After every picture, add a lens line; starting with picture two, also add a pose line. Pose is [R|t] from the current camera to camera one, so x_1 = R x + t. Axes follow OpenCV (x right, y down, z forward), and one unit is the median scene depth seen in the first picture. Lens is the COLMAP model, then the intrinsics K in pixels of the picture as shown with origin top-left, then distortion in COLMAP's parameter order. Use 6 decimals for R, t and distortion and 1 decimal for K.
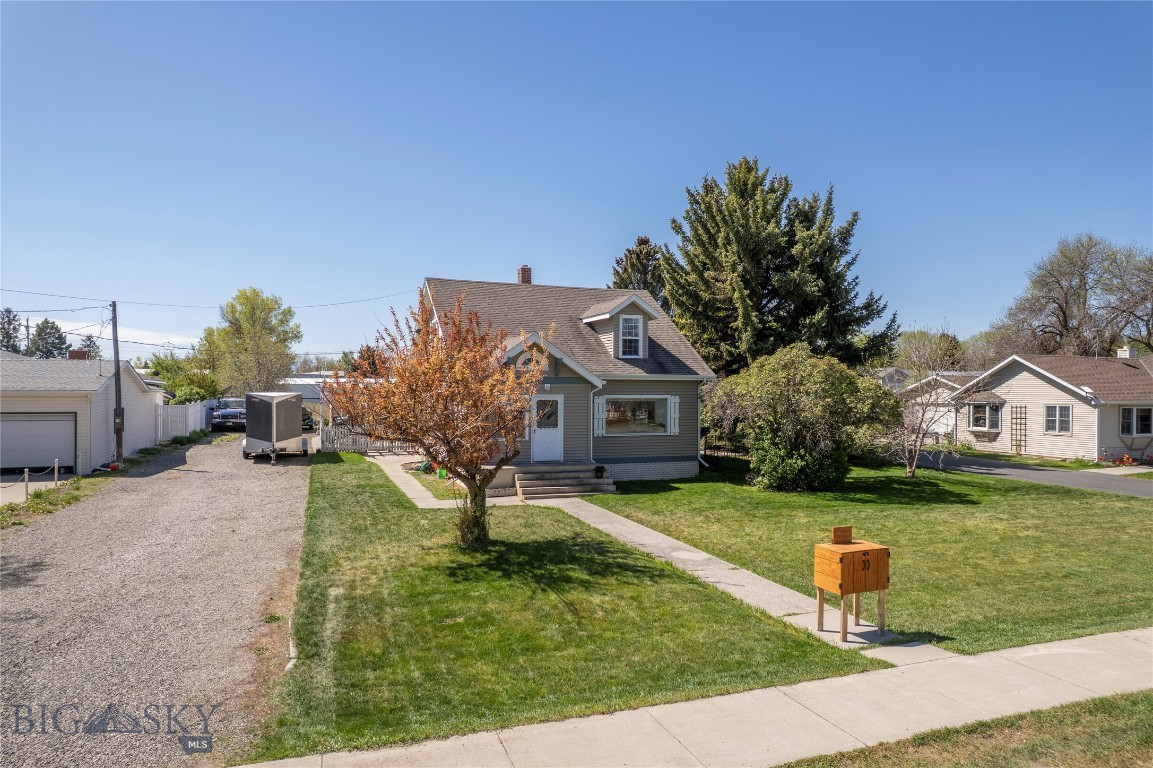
lens RADIAL K [[747.0, 0, 568.6], [0, 747.0, 388.6], [0, 0, 1]] dist [-0.060337, 0.046701]
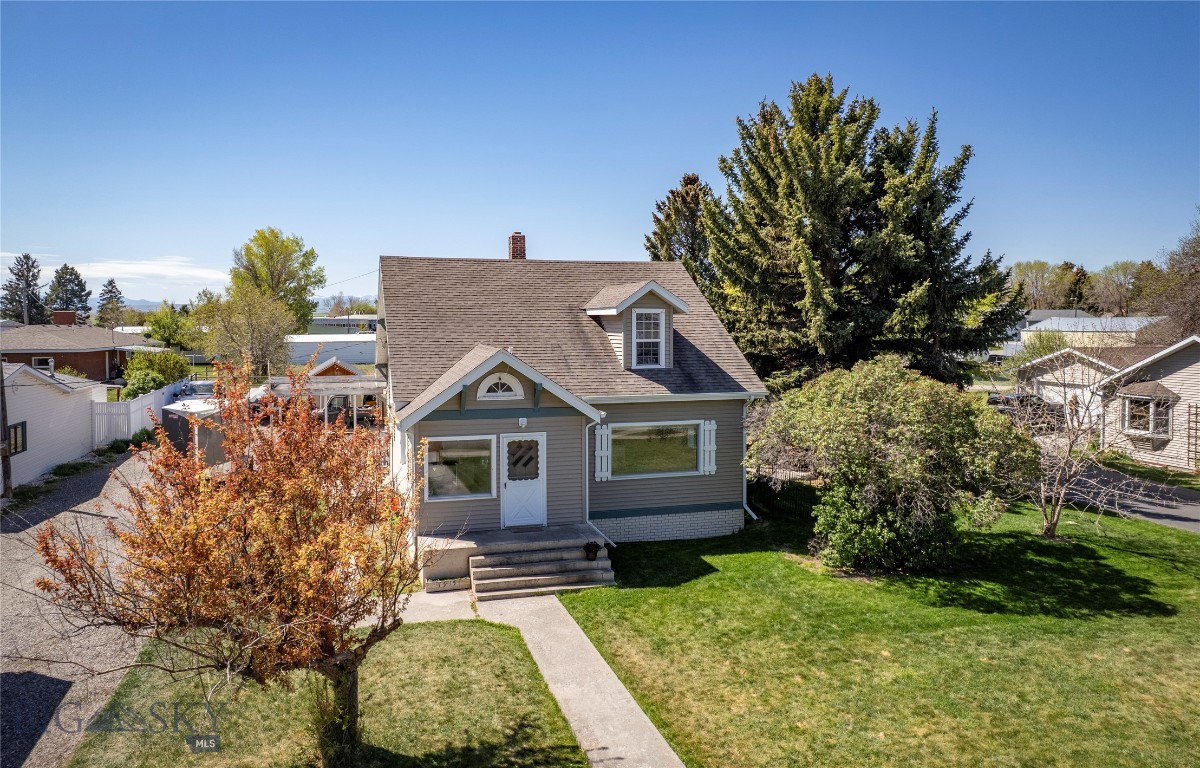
lens RADIAL K [[820.4, 0, 558.6], [0, 820.4, 346.4], [0, 0, 1]] dist [-0.060781, 0.042849]
pose [[0.995802, -0.009721, -0.091017, 0.056719], [0.012324, 0.999530, 0.028079, -0.070336], [0.090701, -0.029083, 0.995453, 0.164650]]
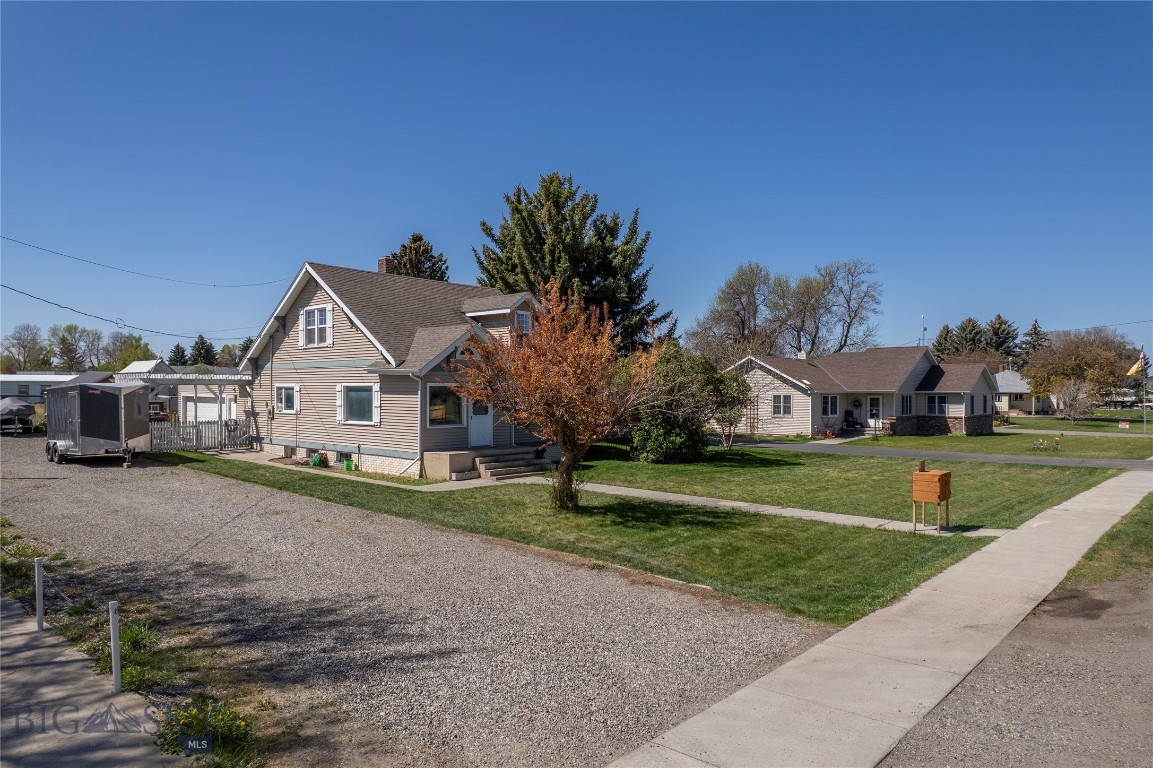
lens RADIAL K [[747.0, 0, 569.5], [0, 747.0, 416.7], [0, 0, 1]] dist [-0.060337, 0.046701]
pose [[0.884068, -0.020069, 0.466928, -0.300381], [0.002698, 0.999280, 0.037842, 0.011211], [-0.467351, -0.032195, 0.883486, 0.002753]]
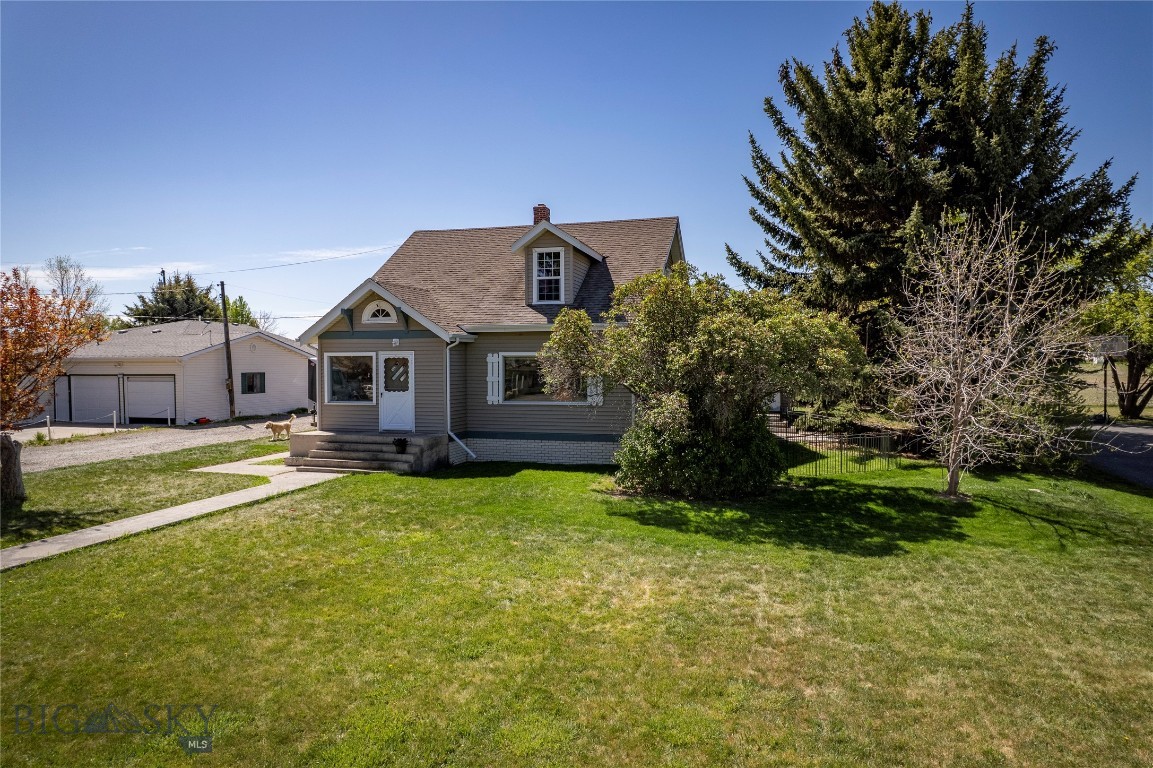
lens RADIAL K [[747.0, 0, 571.2], [0, 747.0, 381.6], [0, 0, 1]] dist [-0.060337, 0.046701]
pose [[0.805038, 0.004572, -0.593205, 0.459903], [0.011091, 0.999680, 0.022756, 0.018242], [0.593119, -0.024899, 0.804730, 0.320383]]
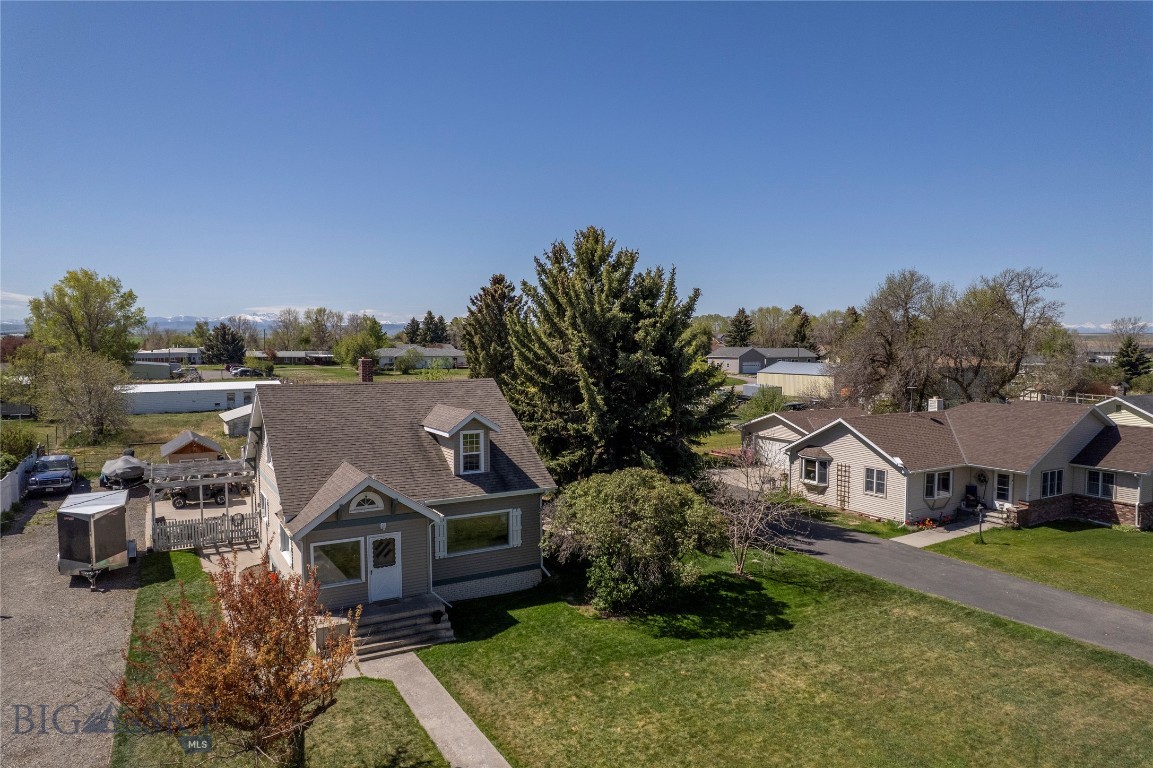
lens RADIAL K [[747.0, 0, 572.5], [0, 747.0, 386.2], [0, 0, 1]] dist [-0.060337, 0.046701]
pose [[0.985259, -0.022378, 0.169598, 0.040319], [0.012536, 0.998186, 0.058879, -0.176235], [-0.170608, -0.055885, 0.983753, 0.000785]]
